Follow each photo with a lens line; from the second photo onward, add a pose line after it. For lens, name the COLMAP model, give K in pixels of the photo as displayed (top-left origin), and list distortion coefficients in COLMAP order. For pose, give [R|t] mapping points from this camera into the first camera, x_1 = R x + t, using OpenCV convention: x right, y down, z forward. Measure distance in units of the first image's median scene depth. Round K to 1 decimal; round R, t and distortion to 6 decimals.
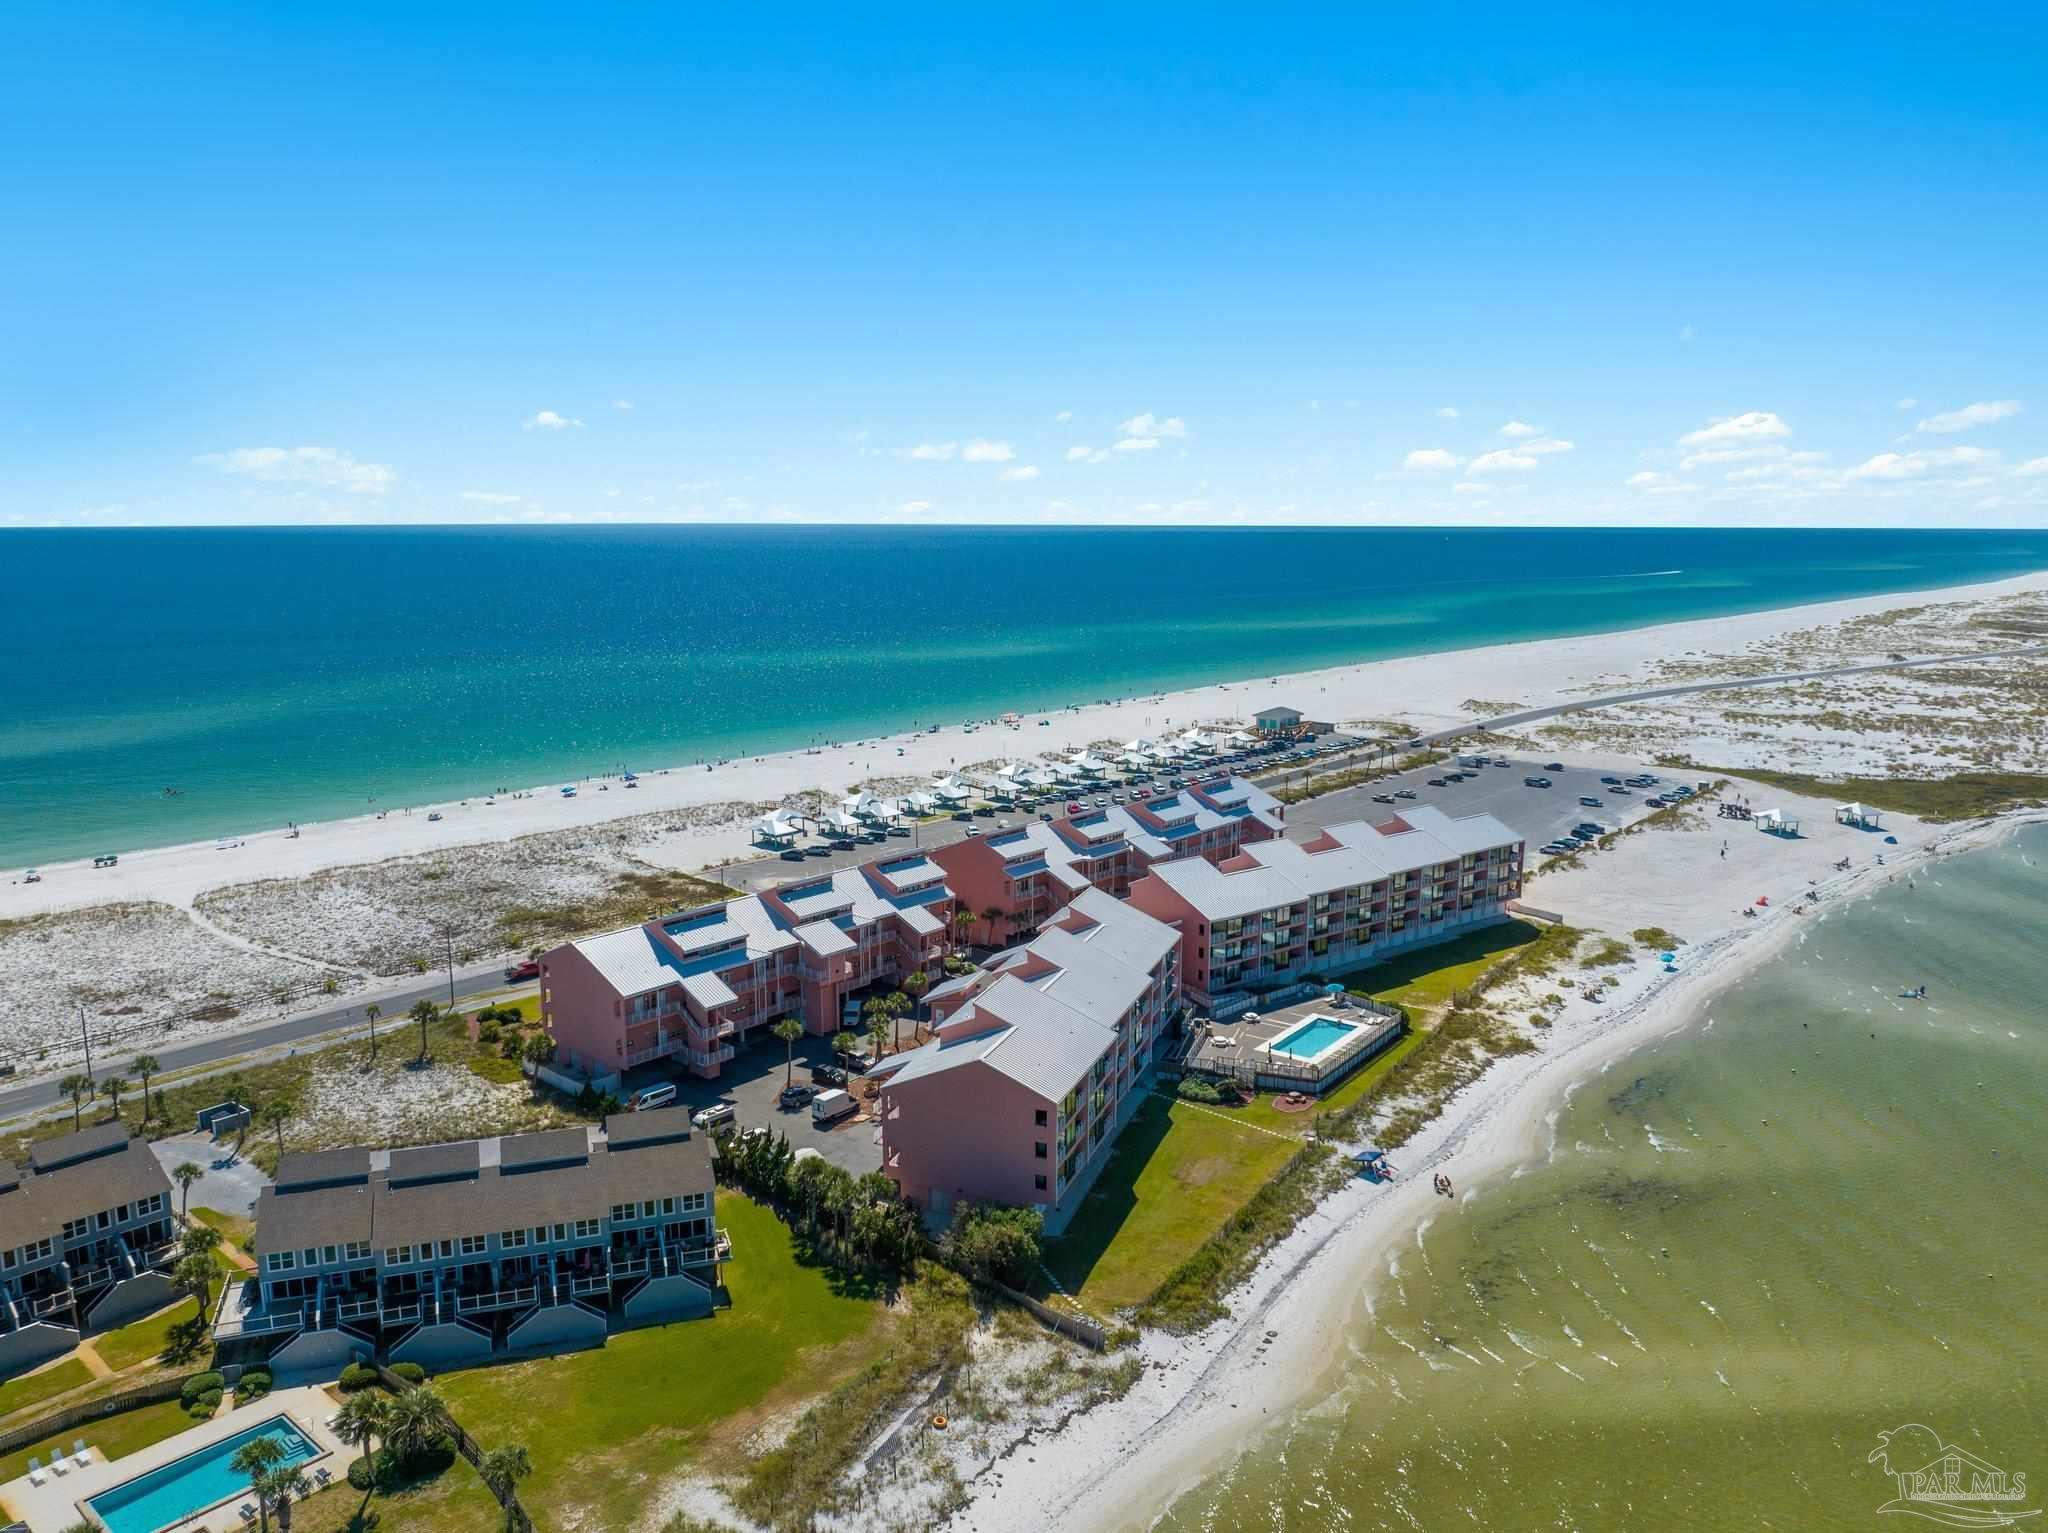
lens RADIAL K [[1458.9, 0, 1024.0], [0, 1458.9, 766.5], [0, 0, 1]] dist [-0.038655, -0.002846]
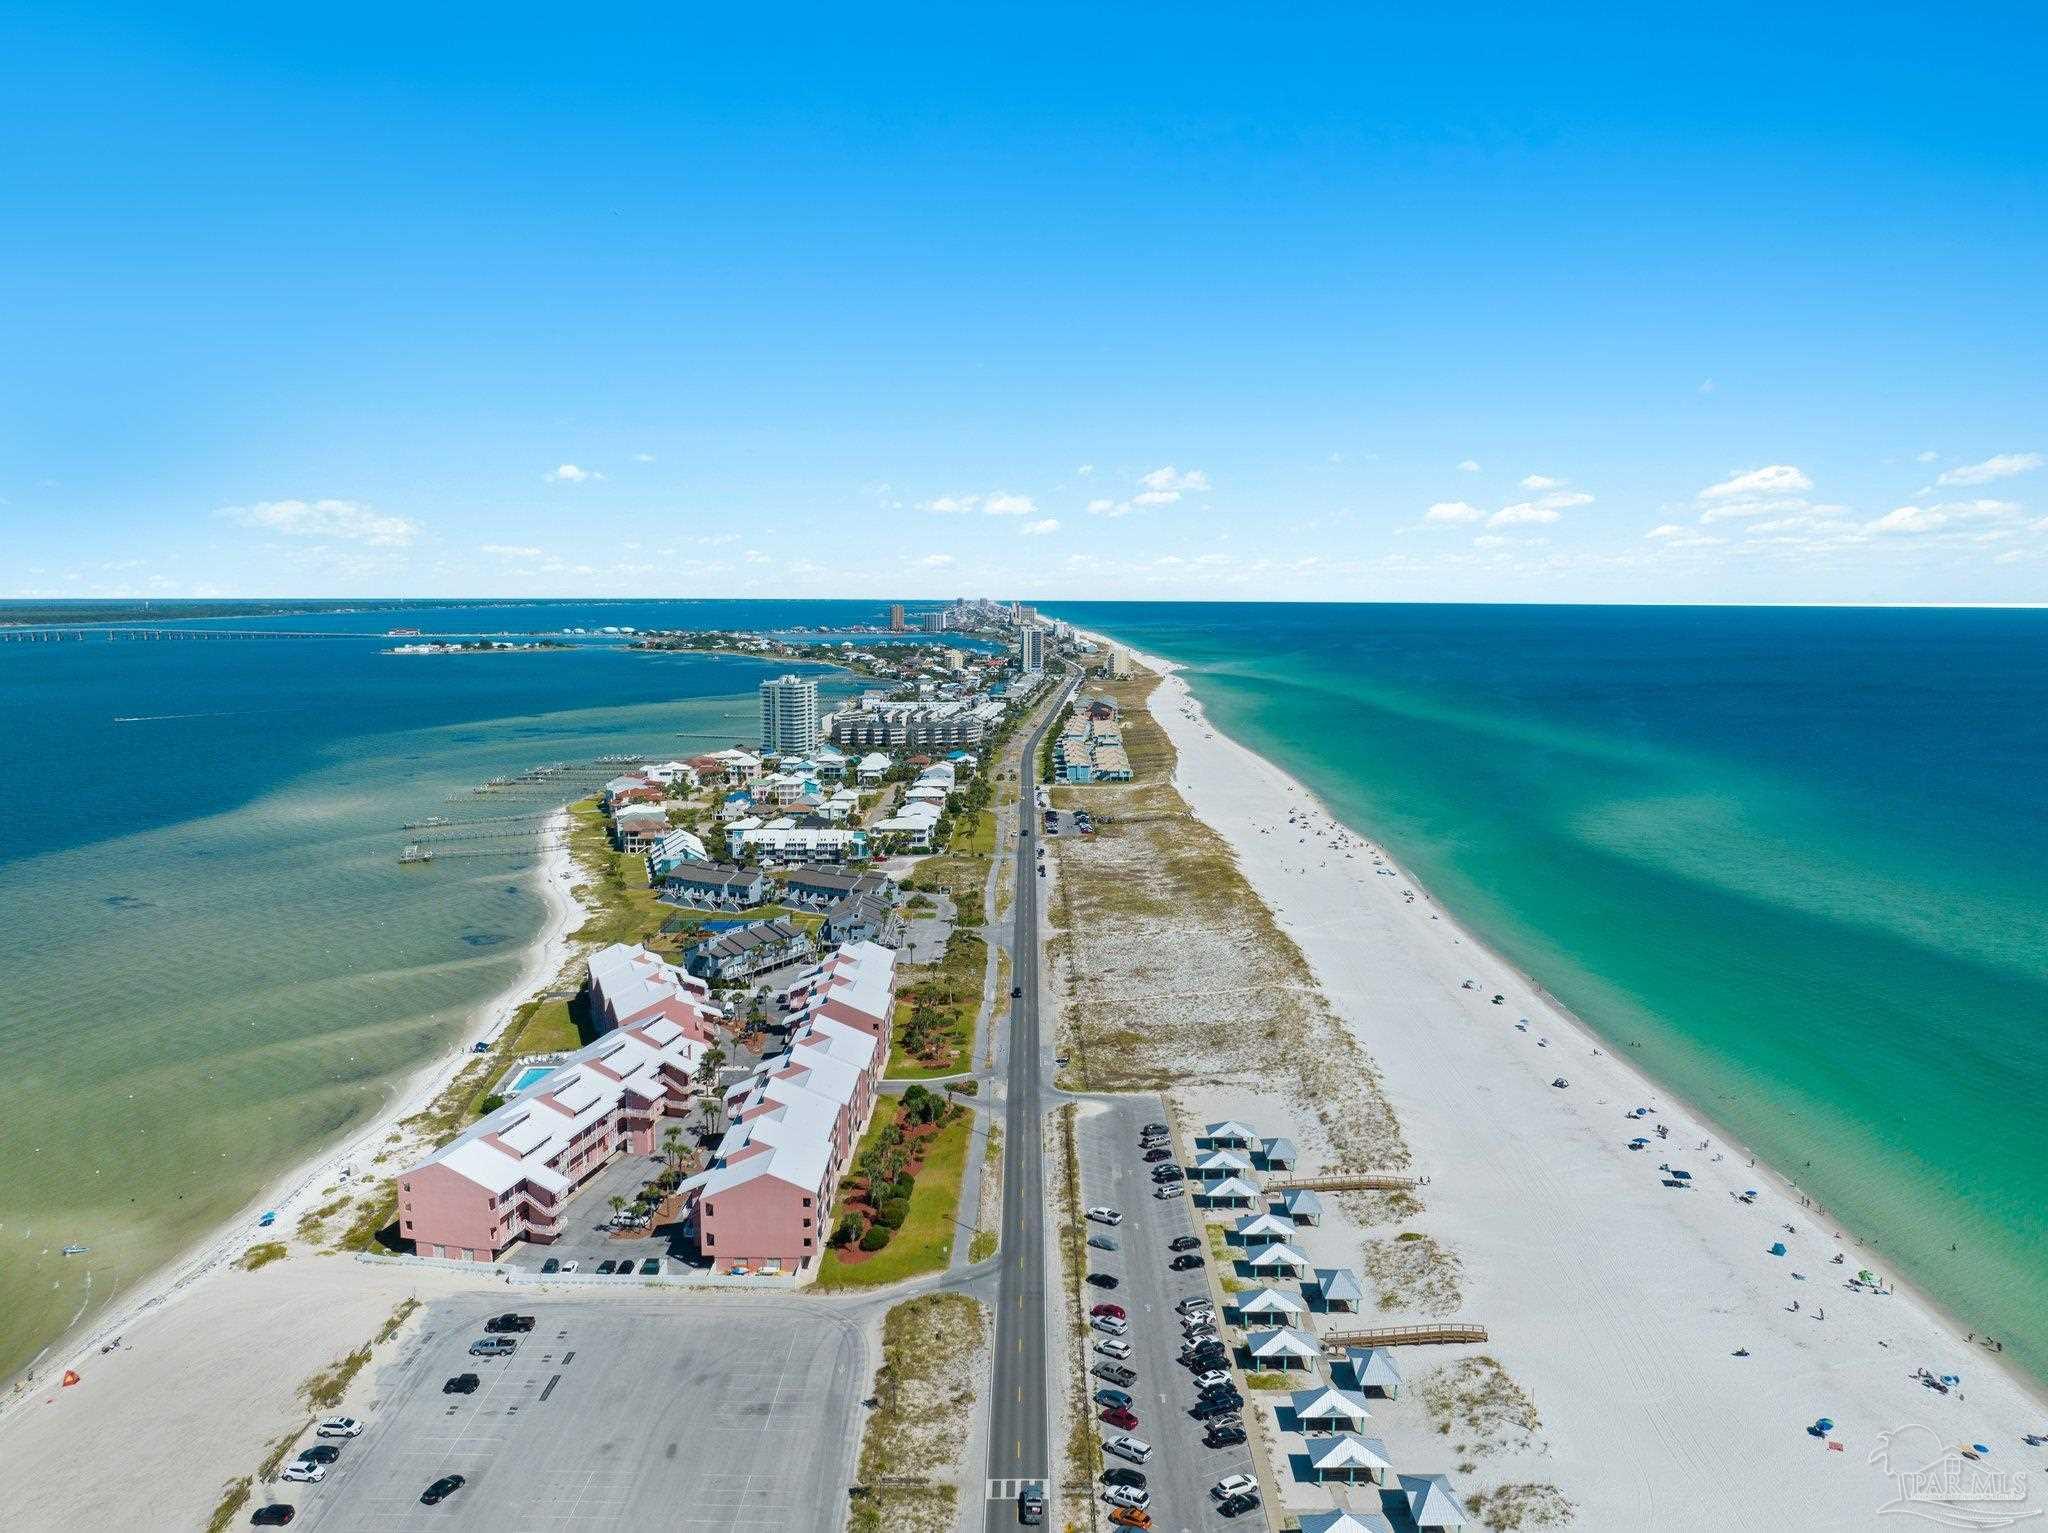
lens RADIAL K [[1430.5, 0, 1024.0], [0, 1430.5, 766.5], [0, 0, 1]] dist [-0.039007, -0.002005]
pose [[-0.758430, 0.076864, -0.647206, 0.779376], [-0.111450, 0.963100, 0.244983, -0.608980], [0.642155, 0.257933, -0.721878, 2.371543]]
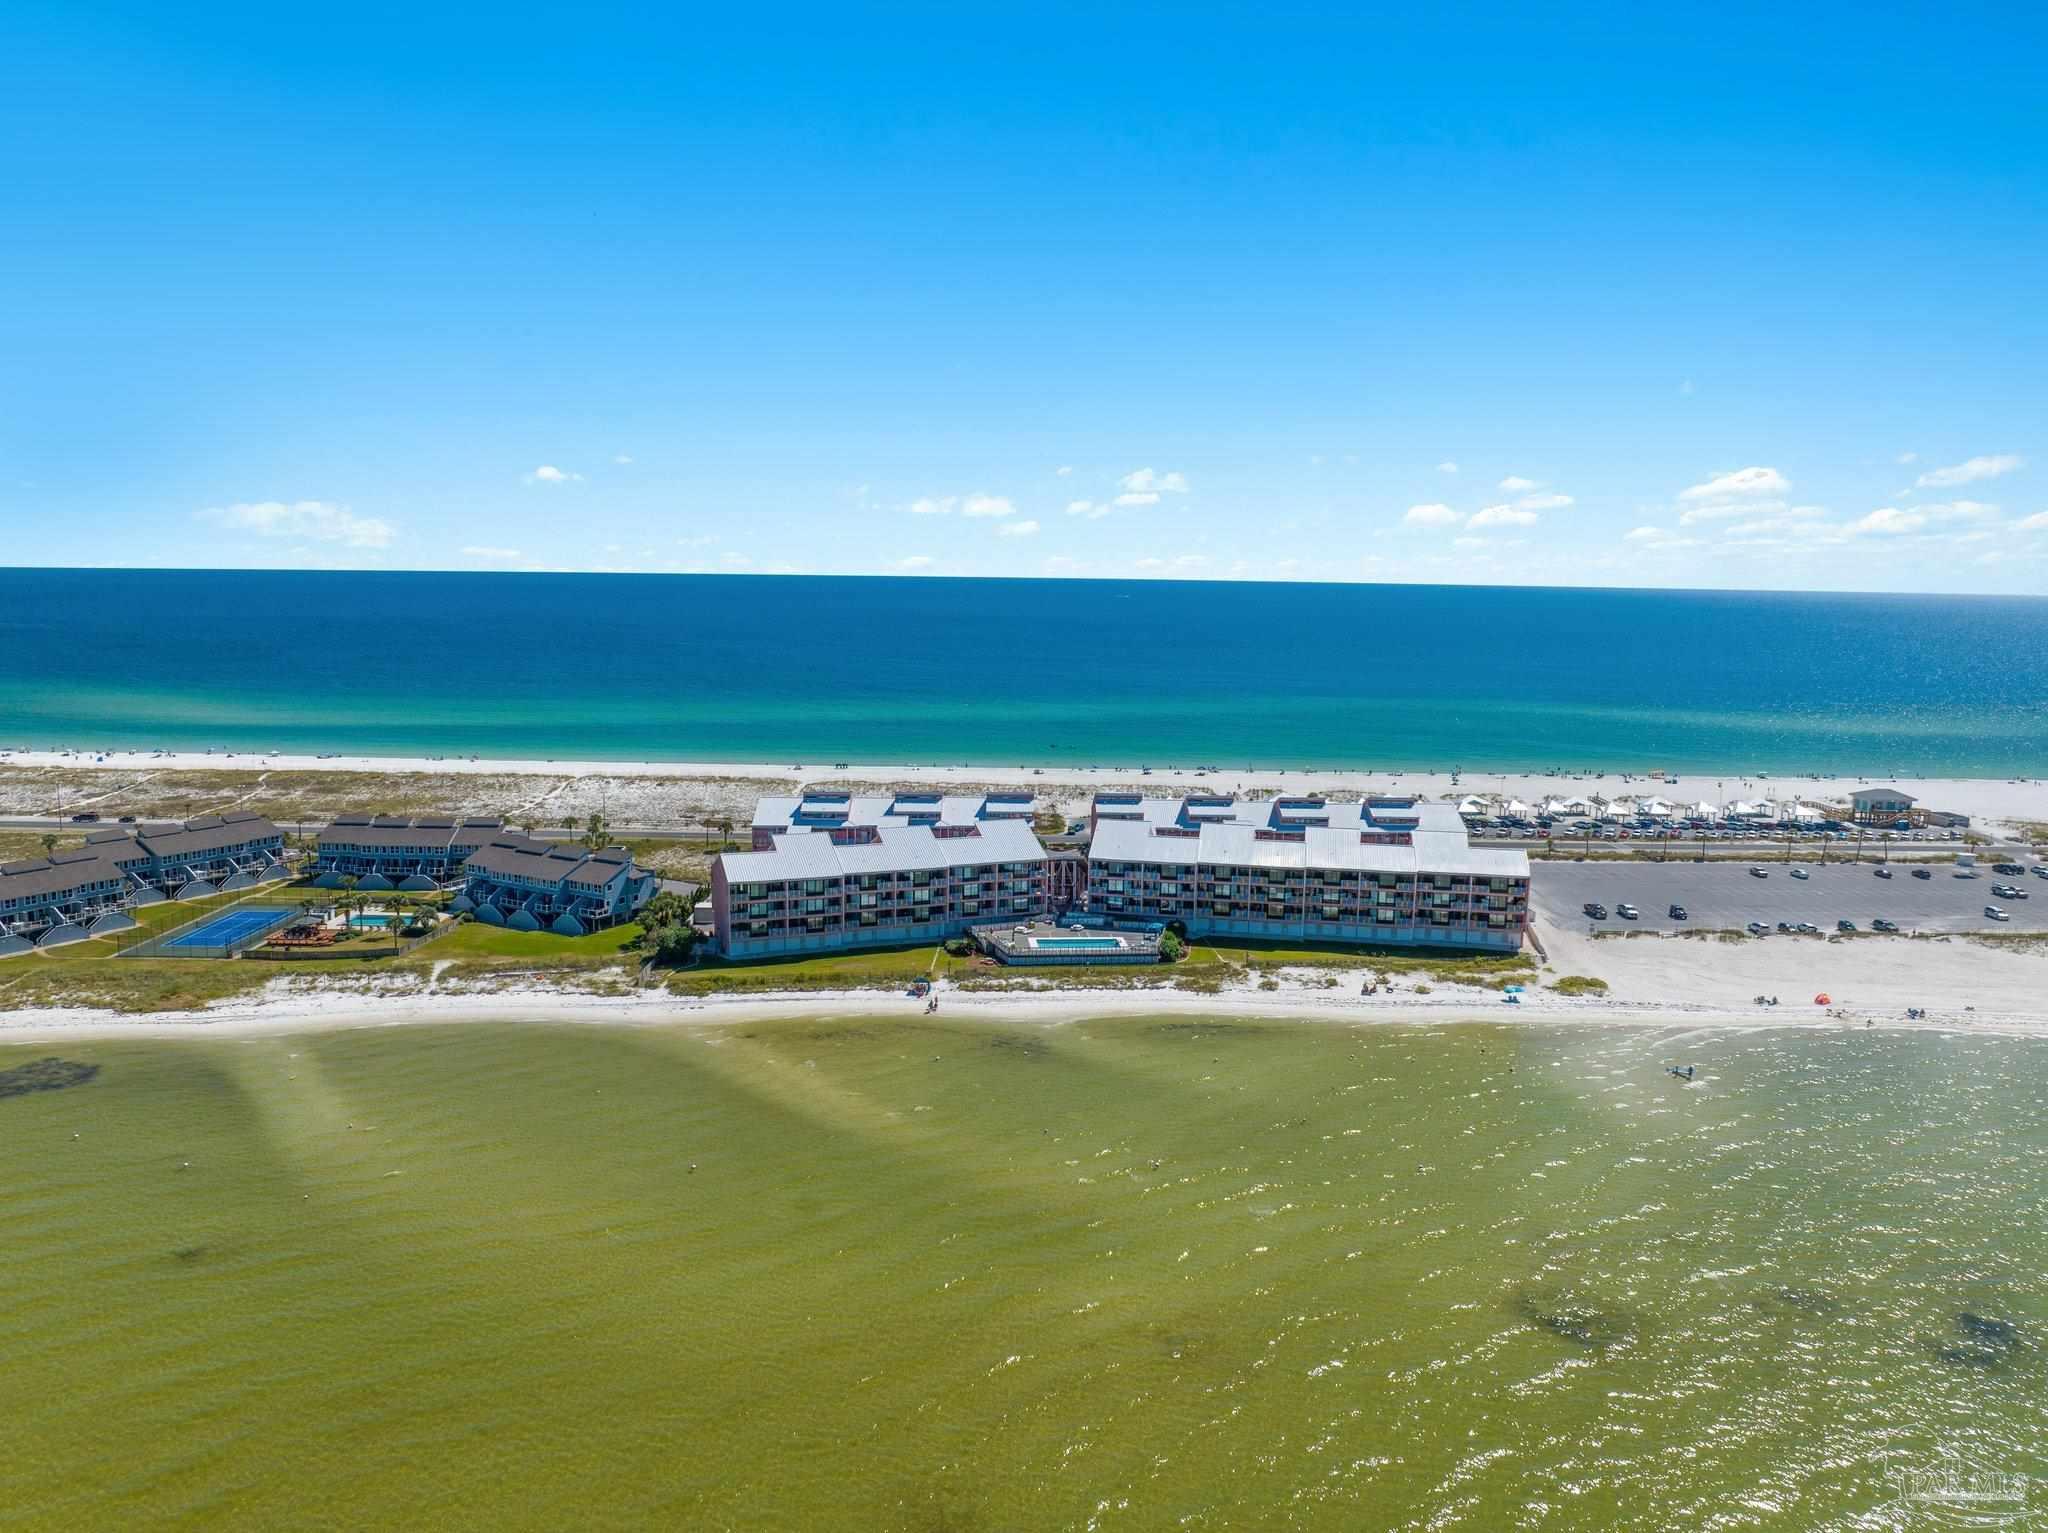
lens RADIAL K [[1430.5, 0, 1024.0], [0, 1430.5, 766.5], [0, 0, 1]] dist [-0.039007, -0.002005]
pose [[0.662598, 0.109384, -0.740945, 1.089686], [-0.140545, 0.989863, 0.020447, 0.002756], [0.735671, 0.090588, 0.671254, 0.052177]]
